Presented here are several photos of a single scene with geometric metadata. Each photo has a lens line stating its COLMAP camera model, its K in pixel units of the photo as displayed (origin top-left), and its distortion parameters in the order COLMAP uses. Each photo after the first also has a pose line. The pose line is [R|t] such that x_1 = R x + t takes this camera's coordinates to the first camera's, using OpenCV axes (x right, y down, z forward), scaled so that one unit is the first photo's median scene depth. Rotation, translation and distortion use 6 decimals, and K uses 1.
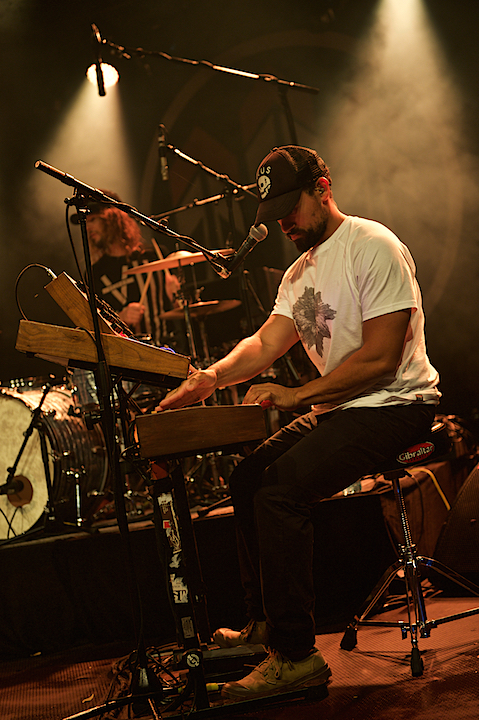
lens RADIAL K [[1274.5, 0, 240.2], [0, 1274.5, 364.3], [0, 0, 1]] dist [0.215851, 0.000000]
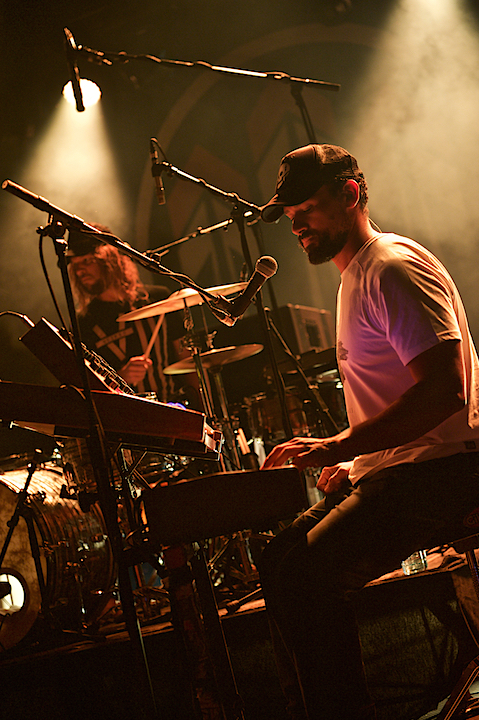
lens RADIAL K [[1276.9, 0, 240.5], [0, 1276.9, 388.5], [0, 0, 1]] dist [0.185911, 0.000000]
pose [[0.997796, -0.064642, -0.014954, -0.003208], [0.063815, 0.996690, -0.050364, 0.018945], [0.018160, 0.049299, 0.998619, 0.180142]]
